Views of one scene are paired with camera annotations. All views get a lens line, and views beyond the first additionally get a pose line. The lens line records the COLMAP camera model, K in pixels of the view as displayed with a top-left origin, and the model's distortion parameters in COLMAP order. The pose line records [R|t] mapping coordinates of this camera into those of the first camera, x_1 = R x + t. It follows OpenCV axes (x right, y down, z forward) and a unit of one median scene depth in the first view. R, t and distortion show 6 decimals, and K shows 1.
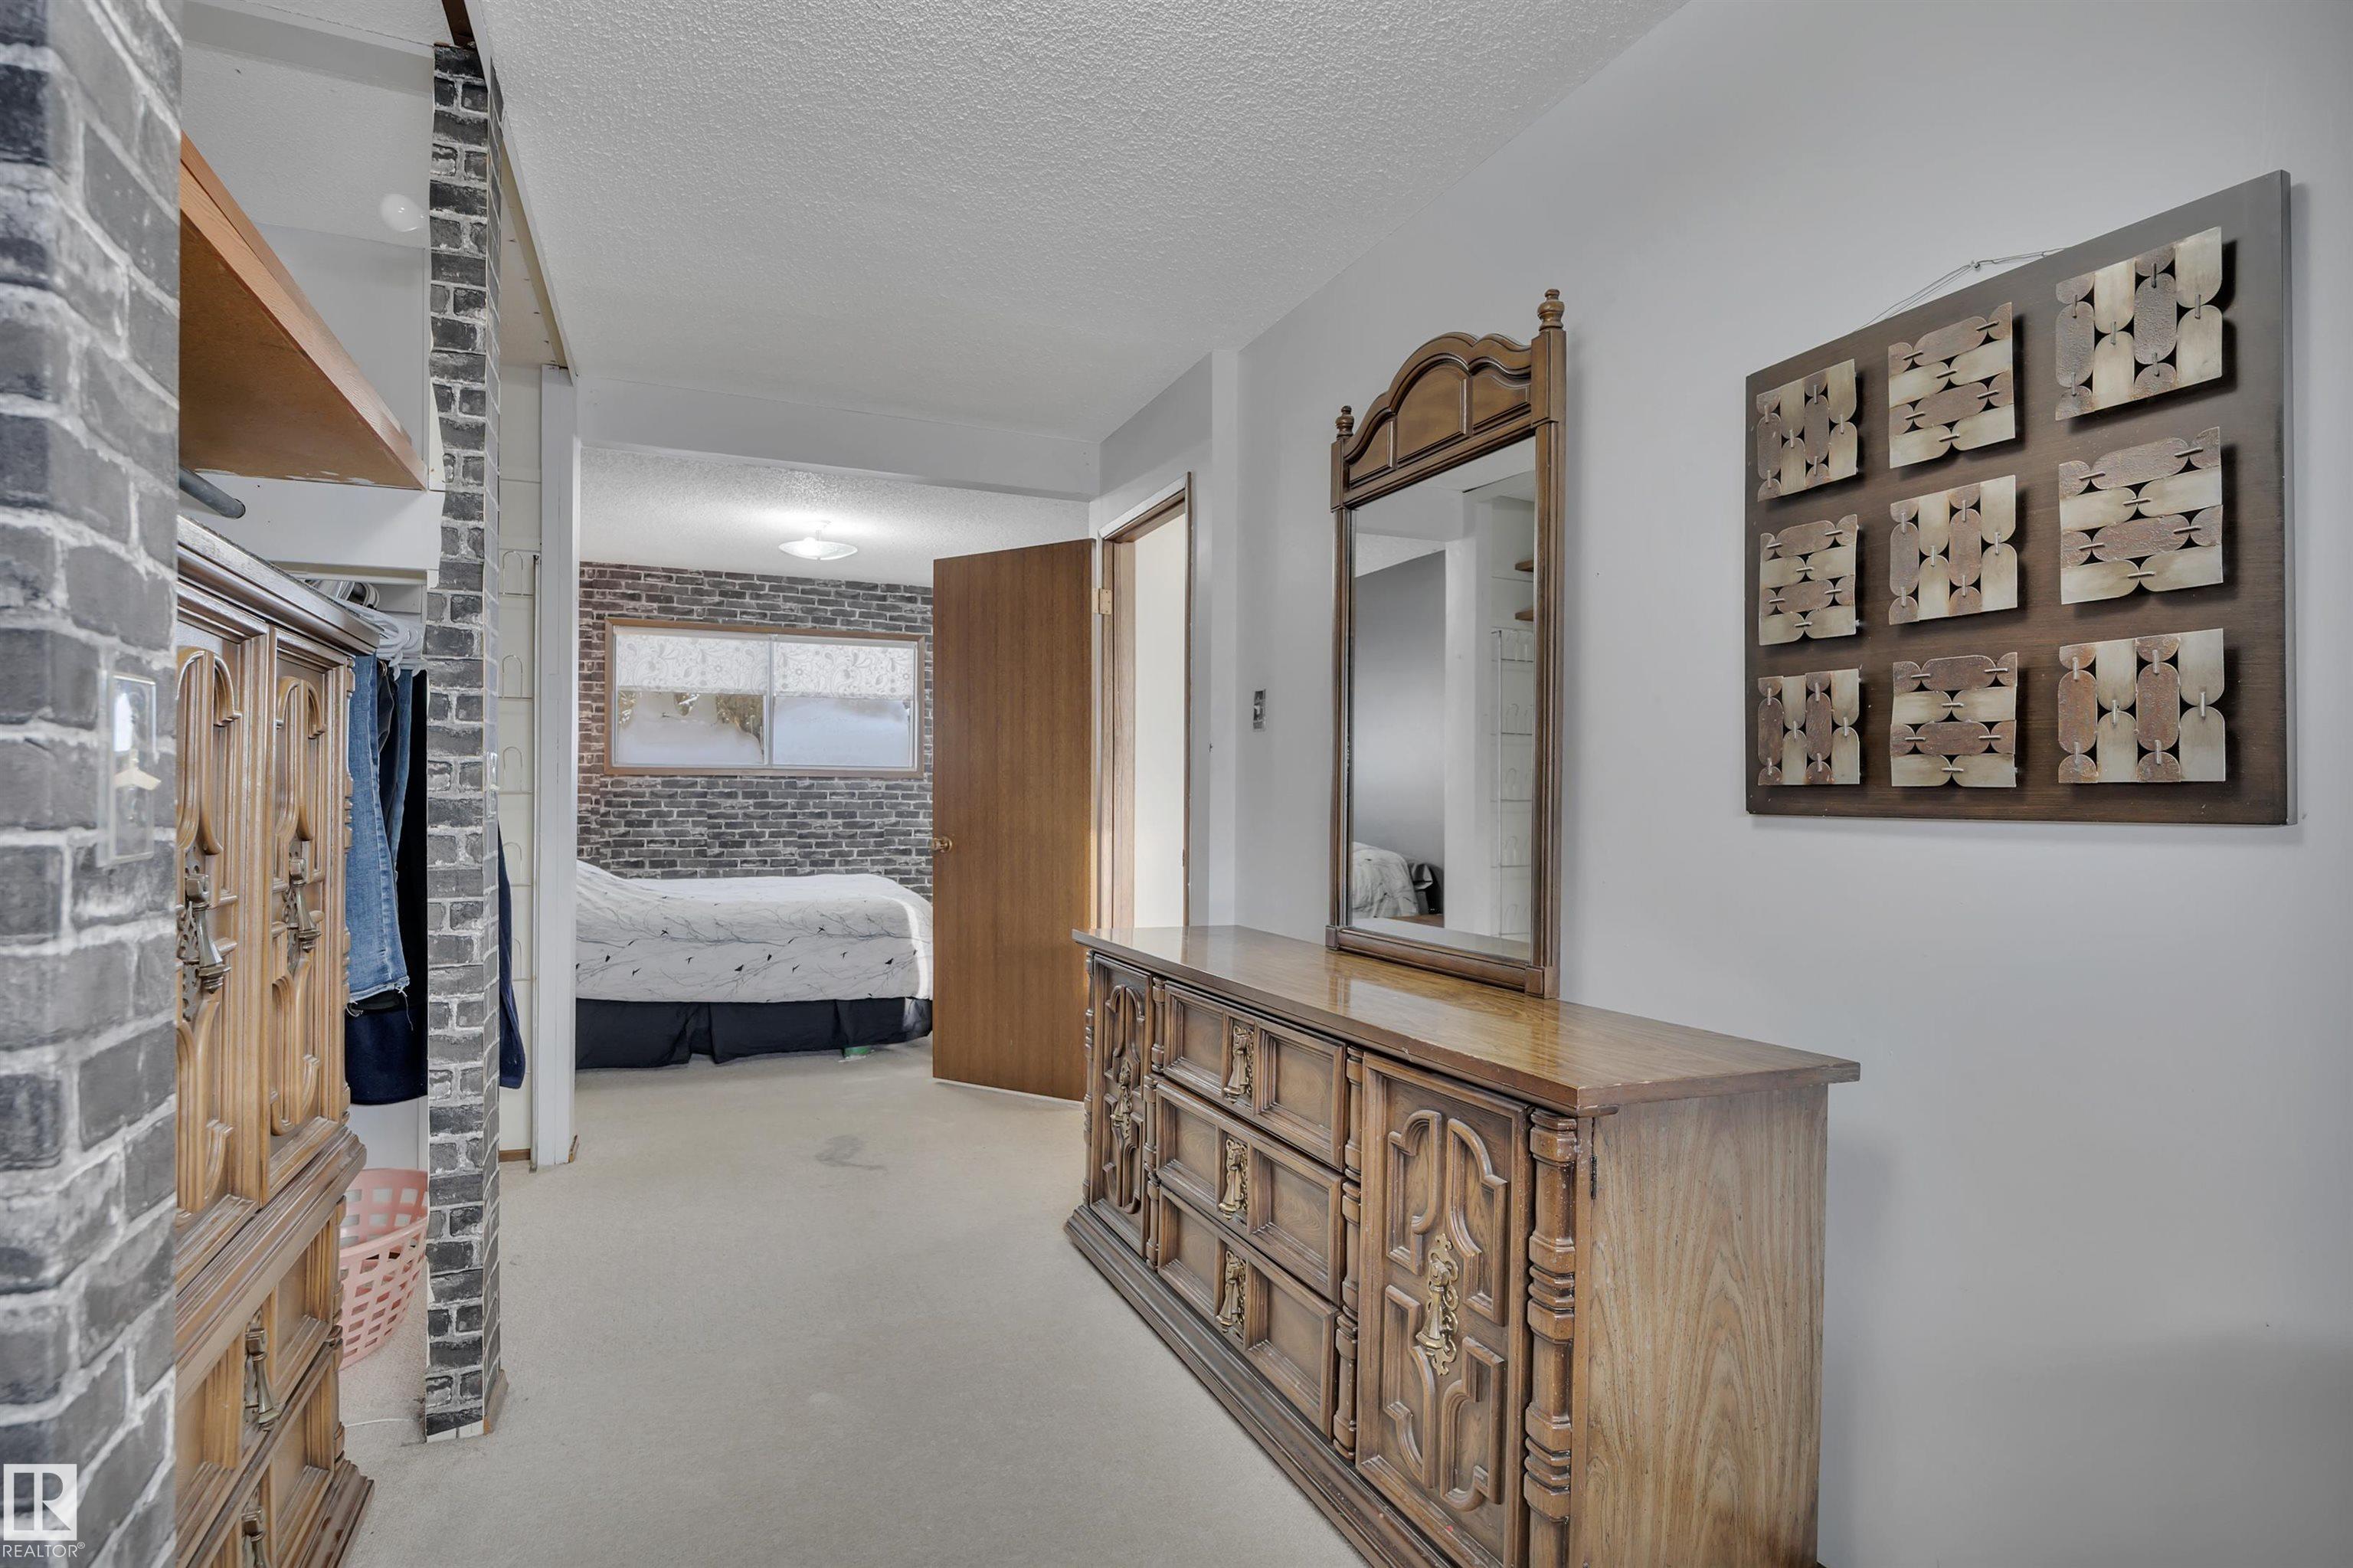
lens RADIAL K [[1253.7, 0, 1186.0], [0, 1253.7, 787.4], [0, 0, 1]] dist [-0.006228, -0.002409]
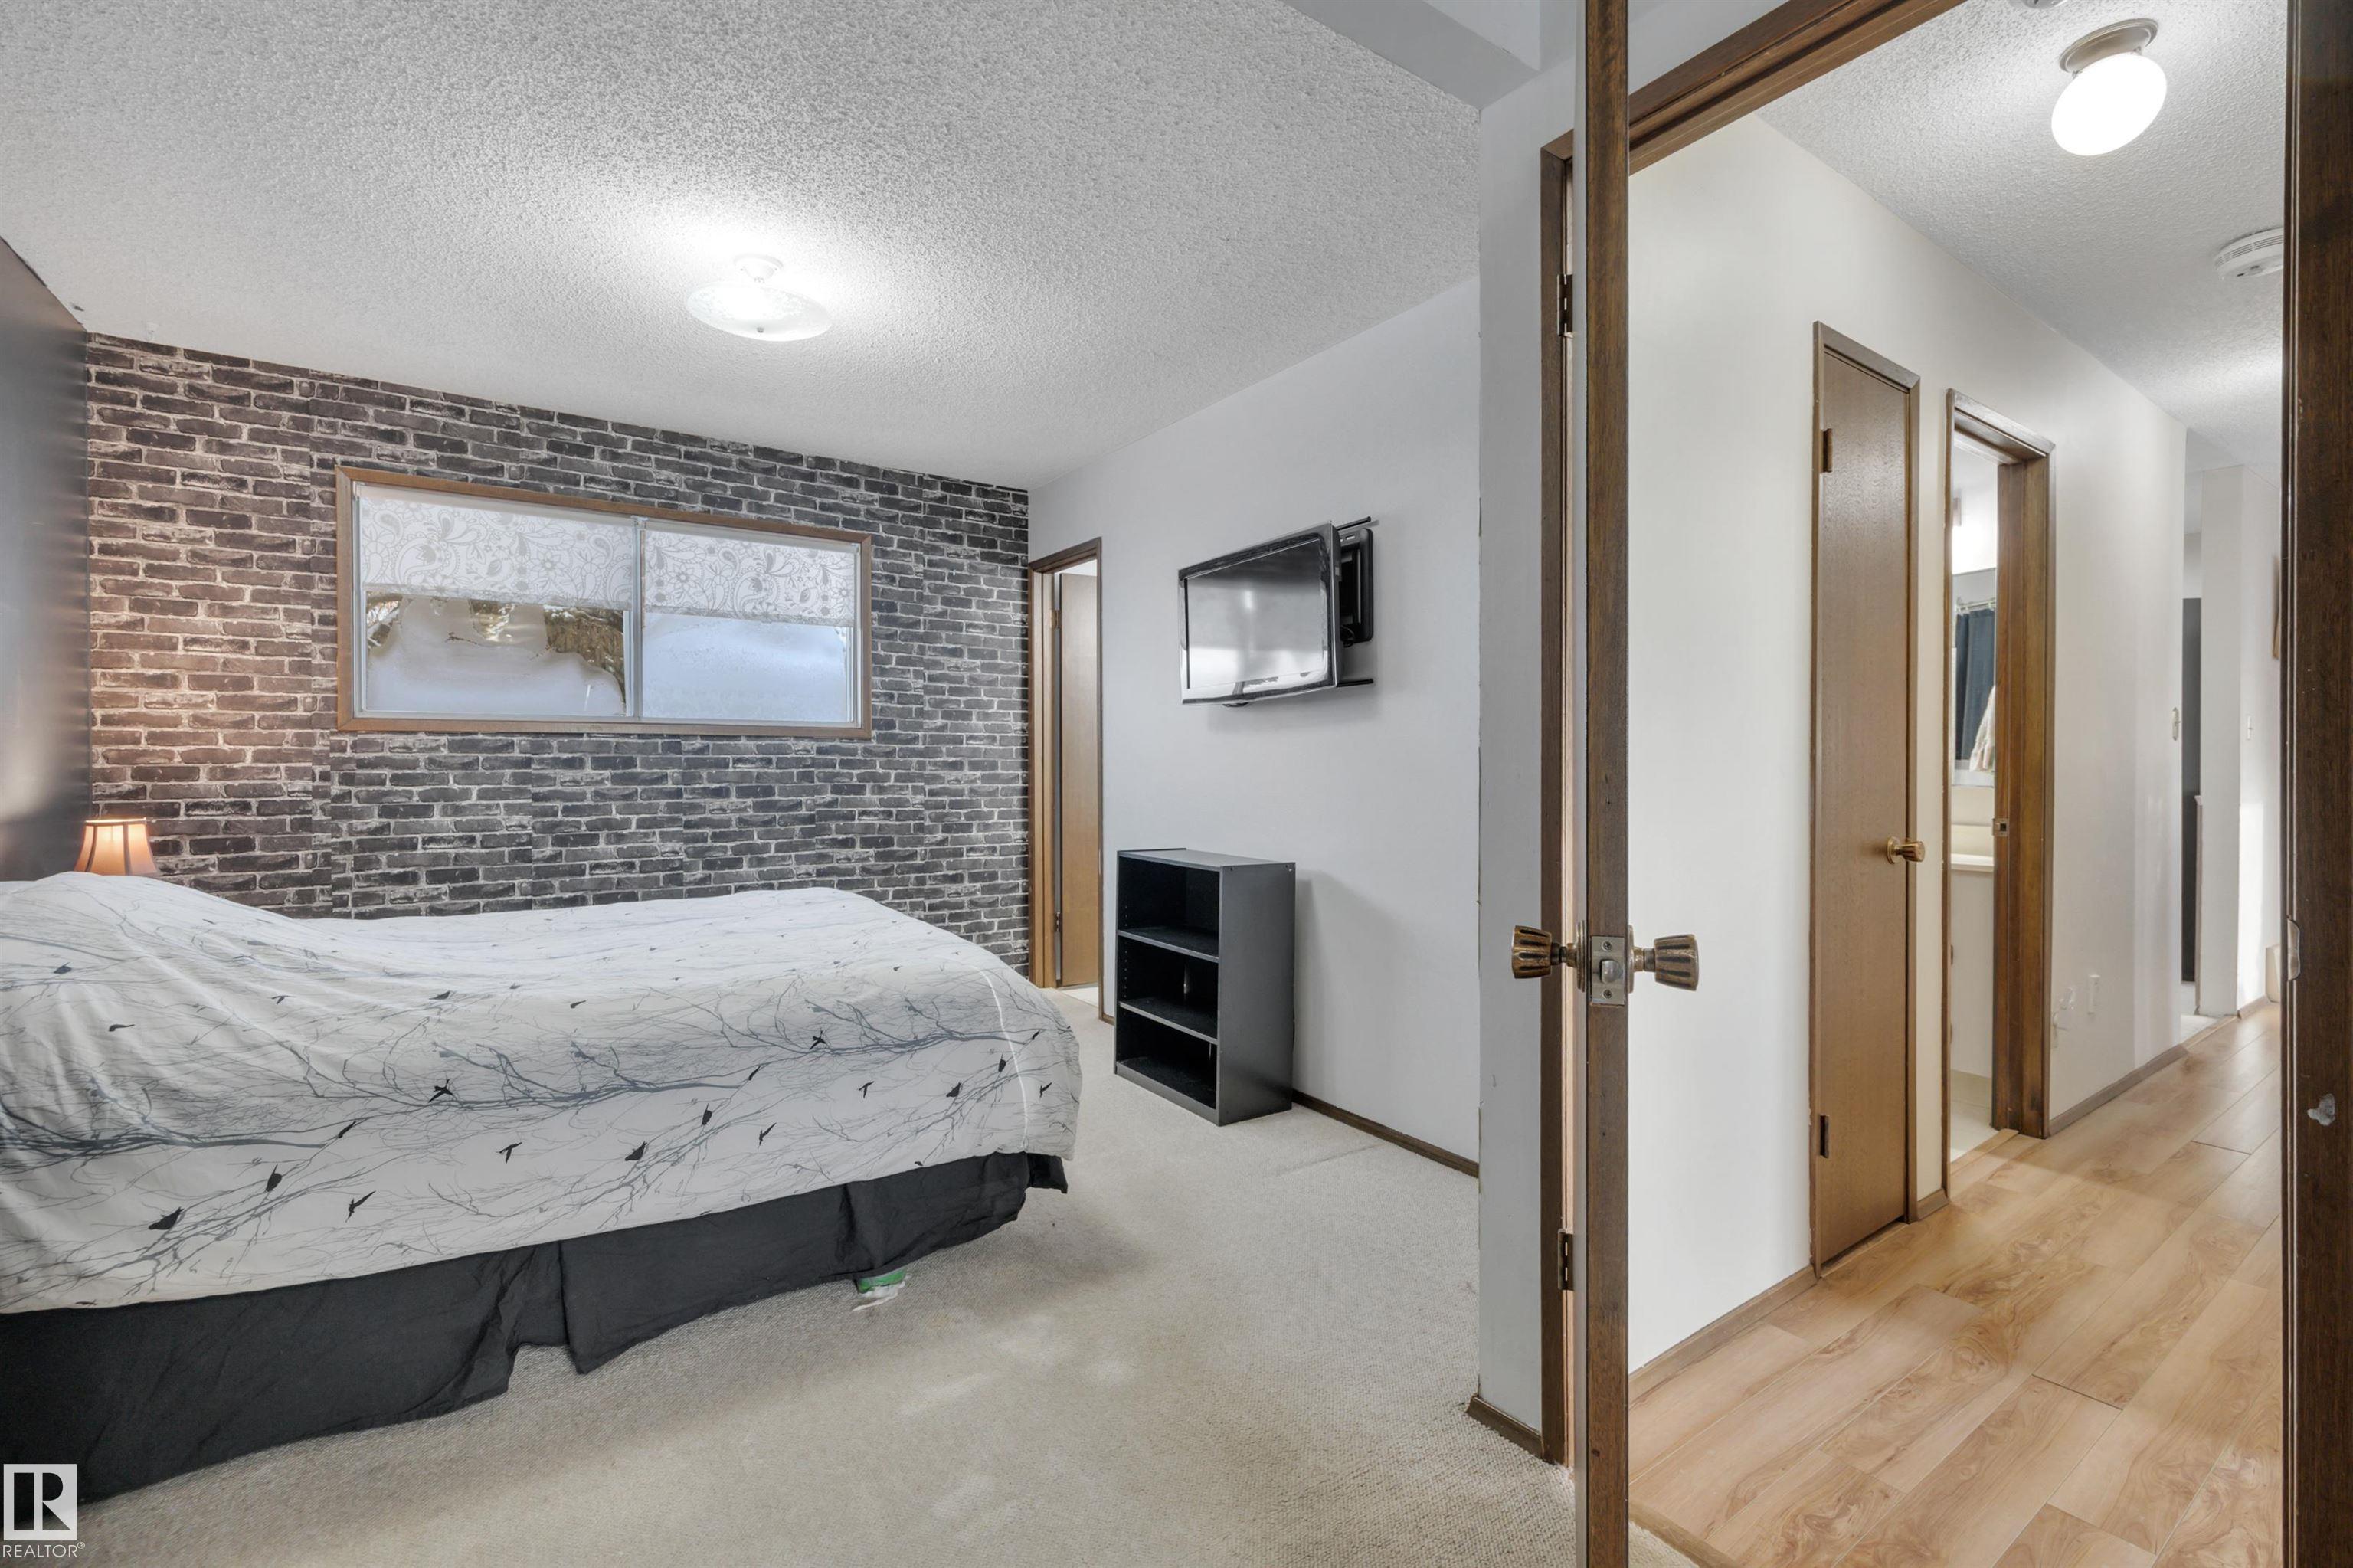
lens RADIAL K [[995.2, 0, 1156.7], [0, 995.2, 763.3], [0, 0, 1]] dist [0.009385, 0.000742]
pose [[0.978410, -0.007841, 0.206525, -0.177268], [0.006489, 0.999953, 0.007225, 0.004352], [-0.206572, -0.005729, 0.978415, 0.440619]]
